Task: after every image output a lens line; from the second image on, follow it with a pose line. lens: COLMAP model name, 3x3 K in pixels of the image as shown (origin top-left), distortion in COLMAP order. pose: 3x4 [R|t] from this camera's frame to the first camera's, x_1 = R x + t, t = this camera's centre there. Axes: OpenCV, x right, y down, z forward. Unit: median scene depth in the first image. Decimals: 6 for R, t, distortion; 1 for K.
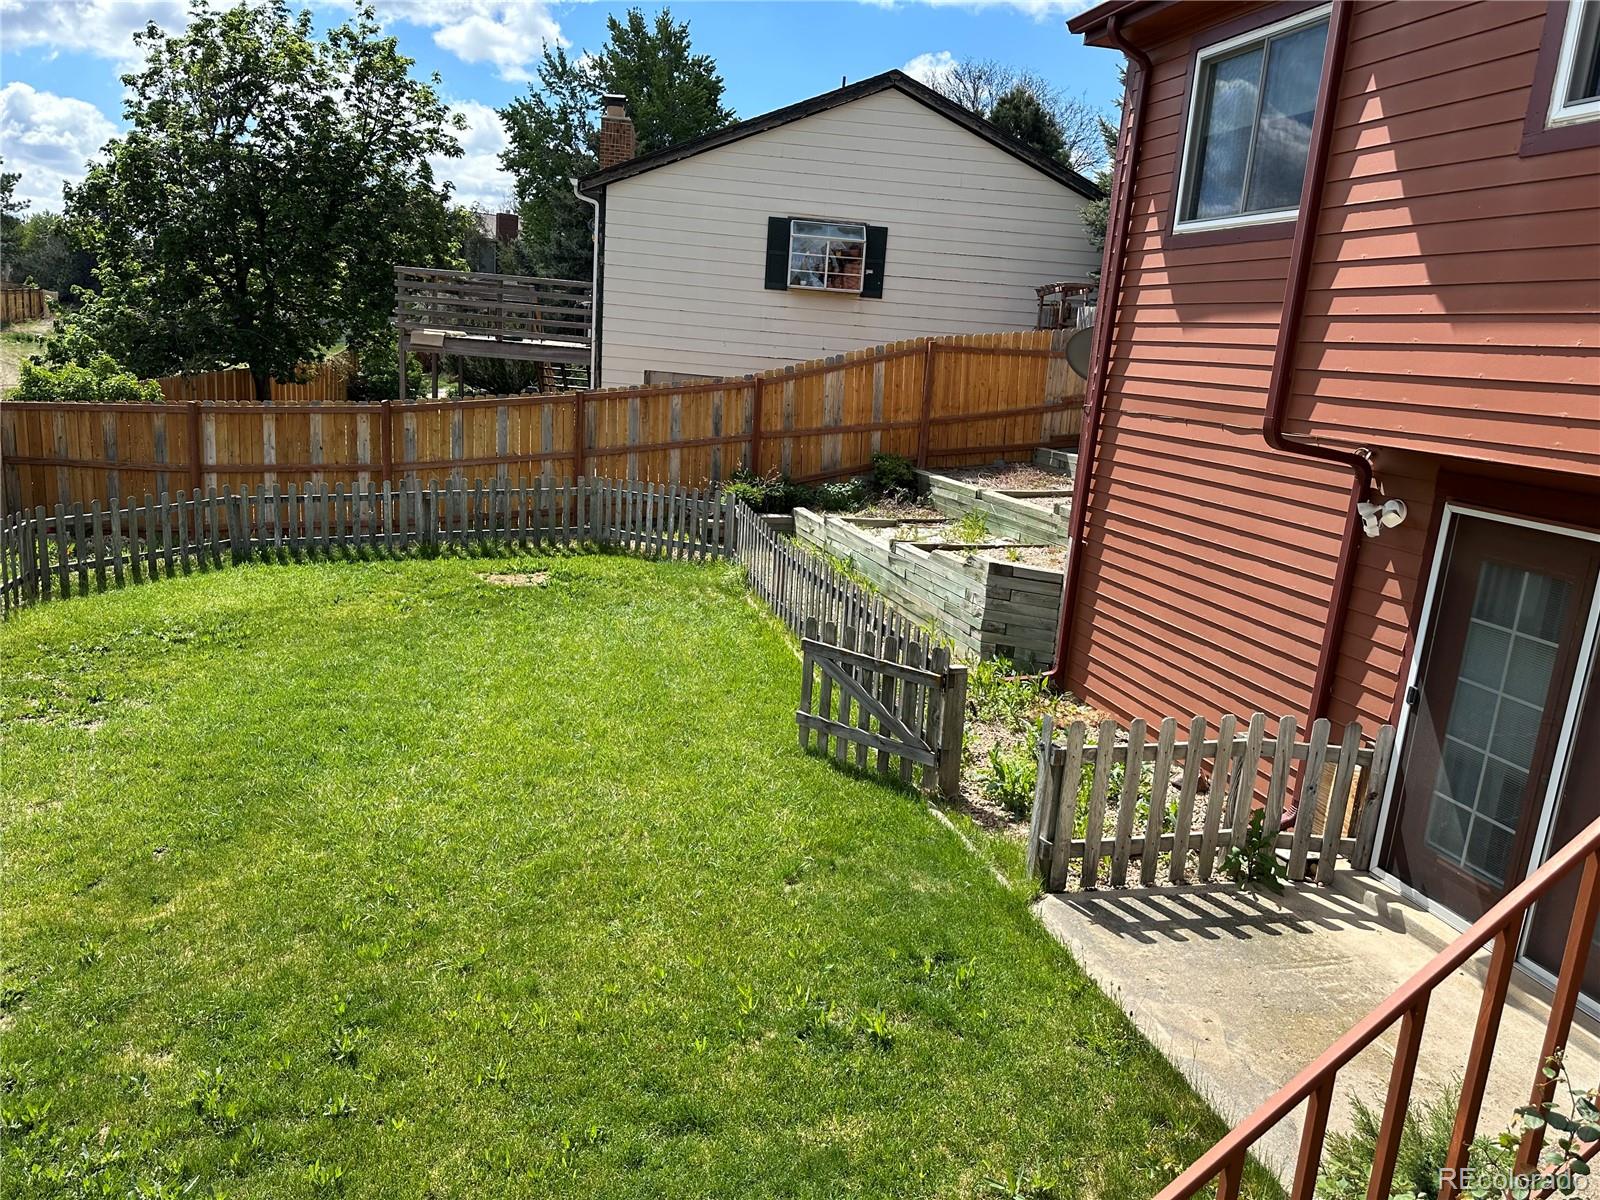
lens RADIAL K [[1132.0, 0, 798.3], [0, 1132.0, 608.0], [0, 0, 1]] dist [-0.008005, -0.007170]
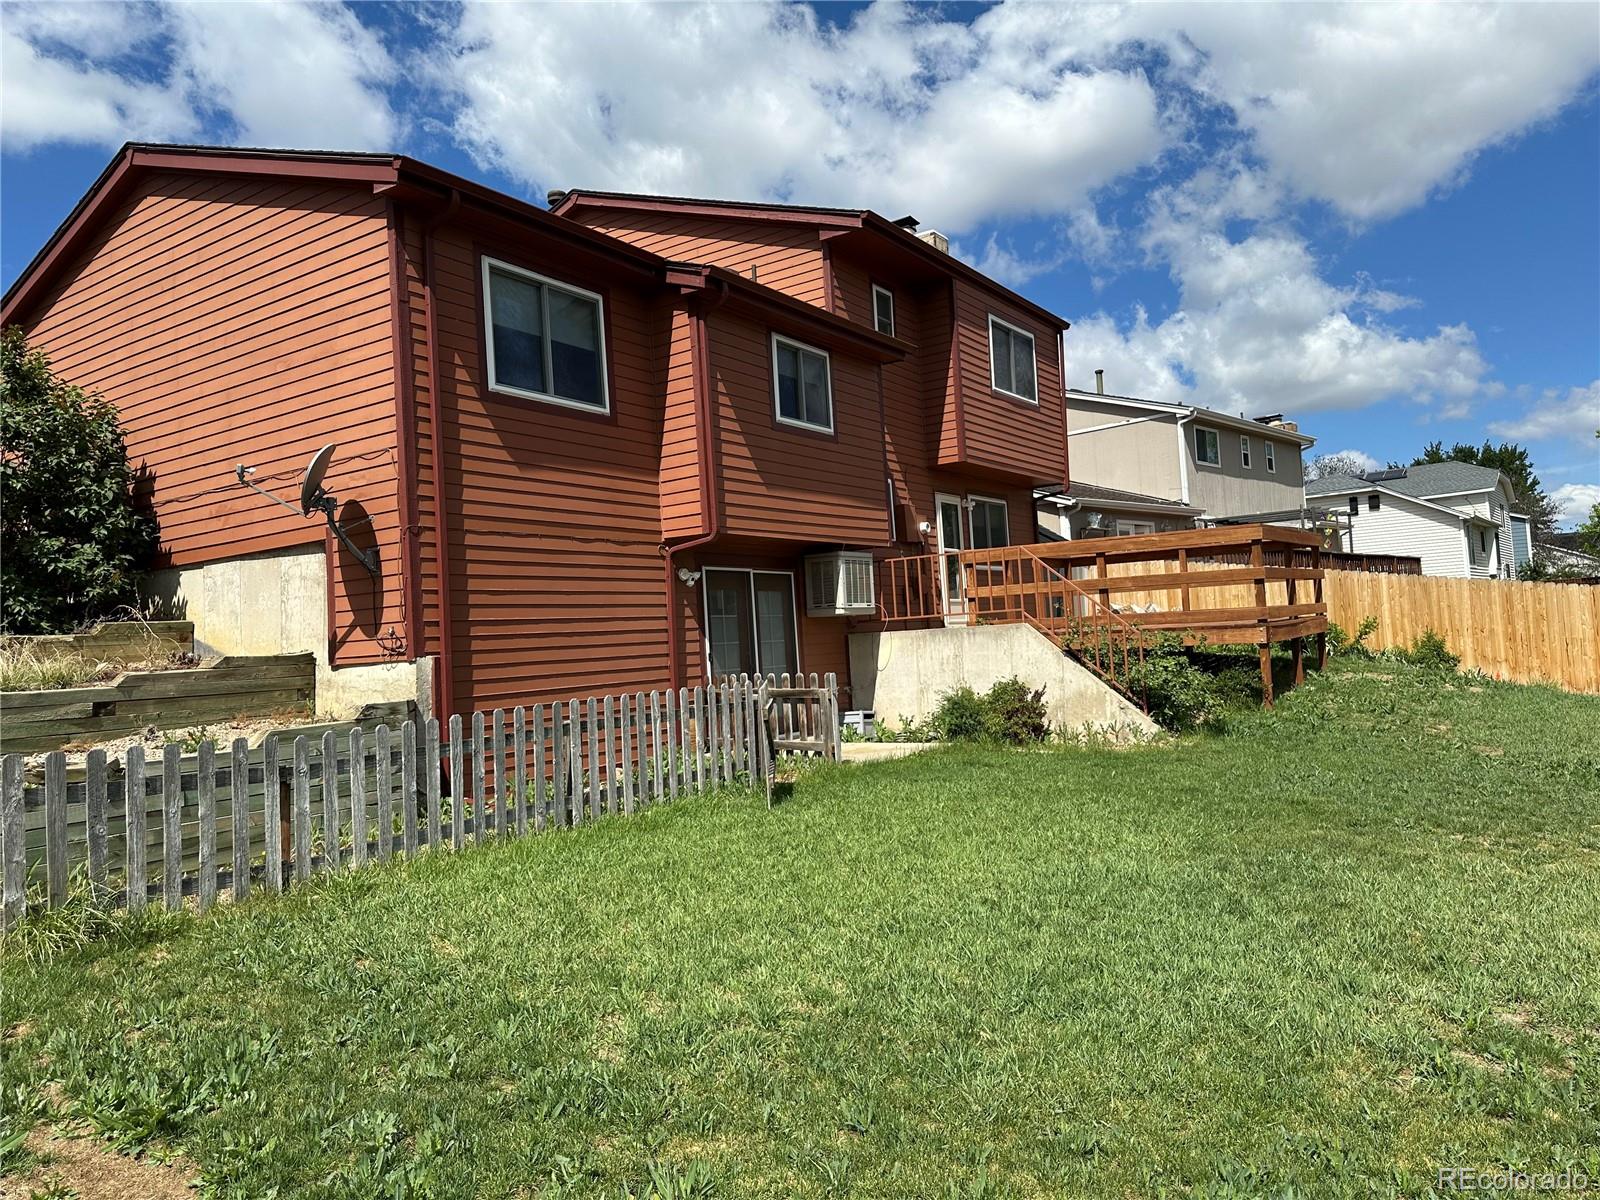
lens RADIAL K [[1132.0, 0, 798.3], [0, 1132.0, 608.0], [0, 0, 1]] dist [-0.008005, -0.007170]
pose [[-0.668104, -0.000153, 0.744068, -0.130749], [0.183953, 0.968924, 0.165372, -0.037964], [-0.720971, 0.247359, -0.647313, 0.255623]]
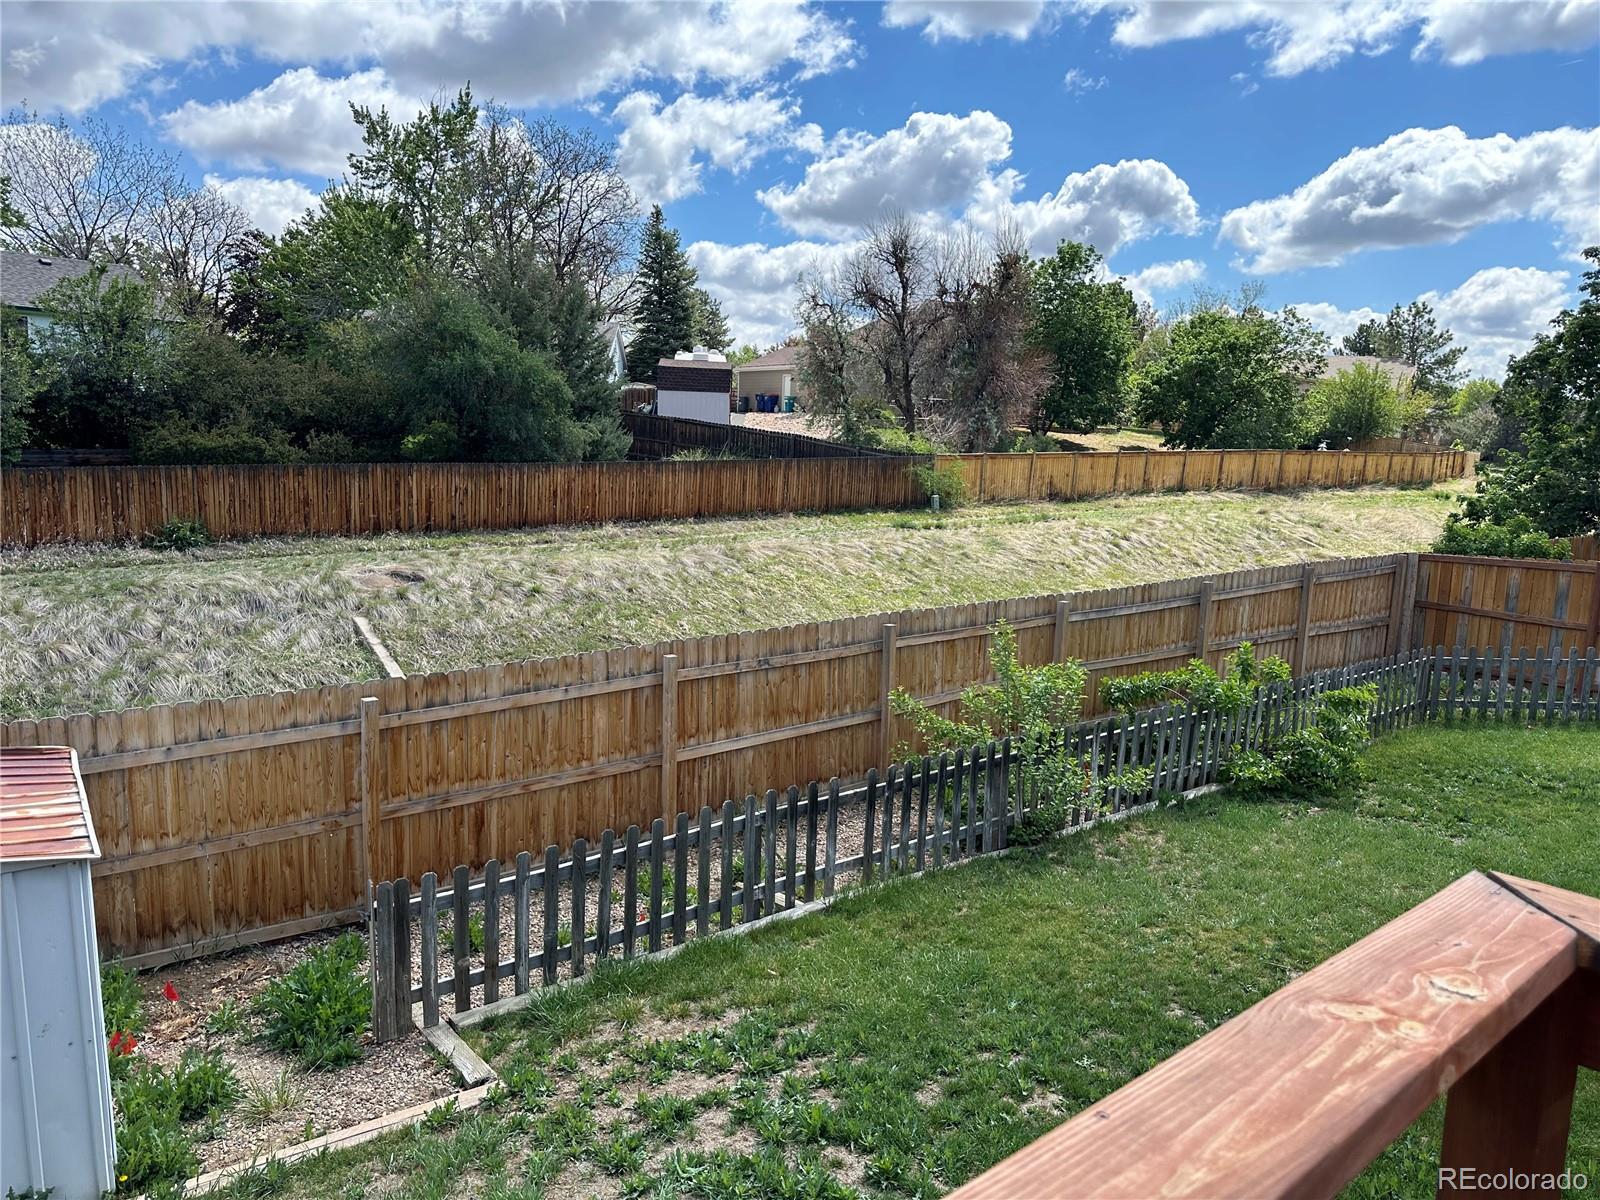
lens RADIAL K [[1132.0, 0, 798.3], [0, 1132.0, 608.0], [0, 0, 1]] dist [-0.008005, -0.007170]
pose [[0.450147, 0.082714, -0.889116, 0.031604], [-0.201638, 0.979399, -0.010974, 0.011722], [0.869891, 0.184220, 0.457551, -0.068327]]
